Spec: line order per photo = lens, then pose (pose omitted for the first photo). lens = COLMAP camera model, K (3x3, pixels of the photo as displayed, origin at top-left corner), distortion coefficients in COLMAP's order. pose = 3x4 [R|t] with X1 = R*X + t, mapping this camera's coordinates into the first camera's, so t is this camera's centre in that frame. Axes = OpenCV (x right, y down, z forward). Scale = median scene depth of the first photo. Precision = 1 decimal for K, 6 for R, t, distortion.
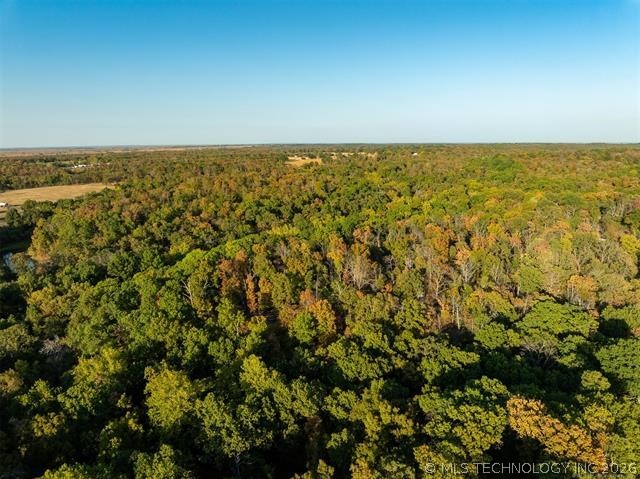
lens RADIAL K [[449.8, 0, 321.9], [0, 449.8, 242.6], [0, 0, 1]] dist [-0.042074, 0.005602]
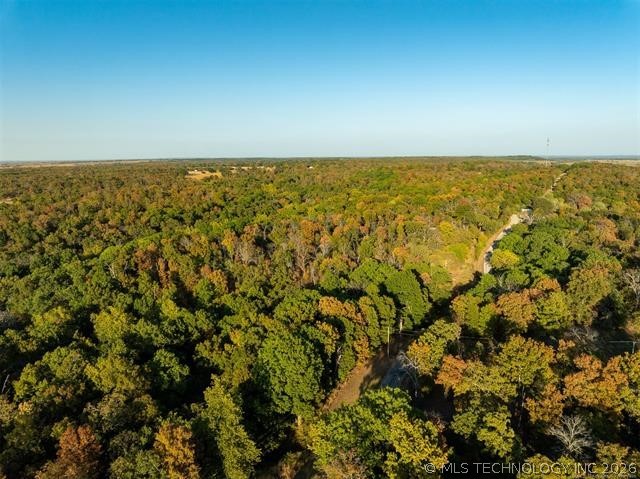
lens RADIAL K [[449.8, 0, 321.9], [0, 449.8, 242.5], [0, 0, 1]] dist [-0.042074, 0.005602]
pose [[0.977372, -0.040547, 0.207604, 0.022469], [0.046957, 0.998557, -0.026040, 0.064274], [-0.206248, 0.035199, 0.977866, -0.291854]]
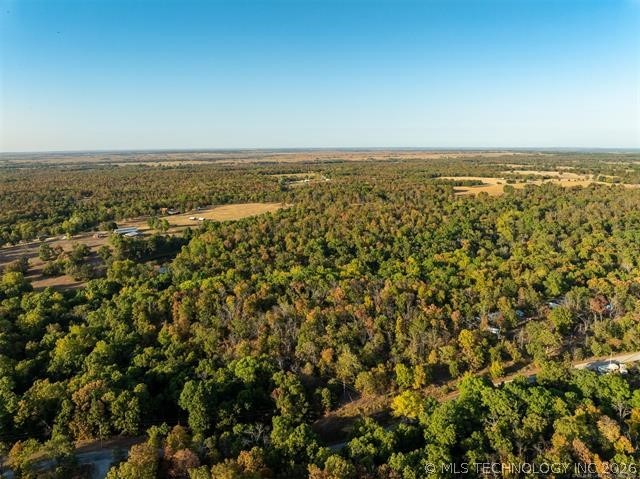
lens RADIAL K [[449.8, 0, 319.1], [0, 449.8, 236.8], [0, 0, 1]] dist [-0.042074, 0.005602]
pose [[0.830678, 0.114112, -0.544934, 0.965338], [-0.123722, 0.992132, 0.019160, -0.221913], [0.542833, 0.051505, 0.838260, -0.147479]]
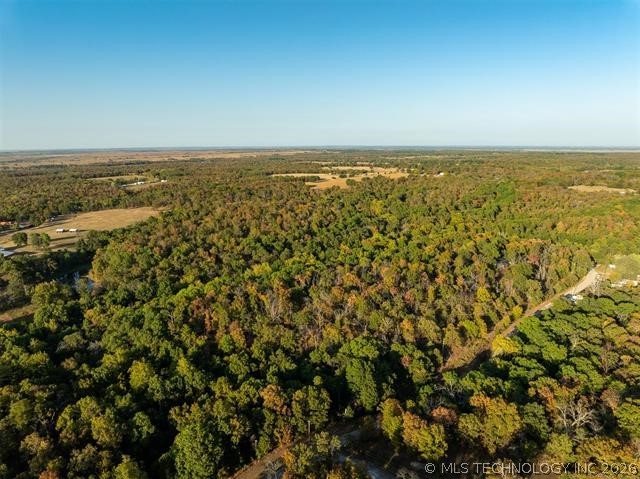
lens RADIAL K [[449.8, 0, 322.0], [0, 449.8, 238.8], [0, 0, 1]] dist [-0.042074, 0.005602]
pose [[0.992396, 0.028957, -0.119631, 0.353937], [-0.030493, 0.999474, -0.011029, -0.143645], [0.119249, 0.014593, 0.992757, -0.475448]]
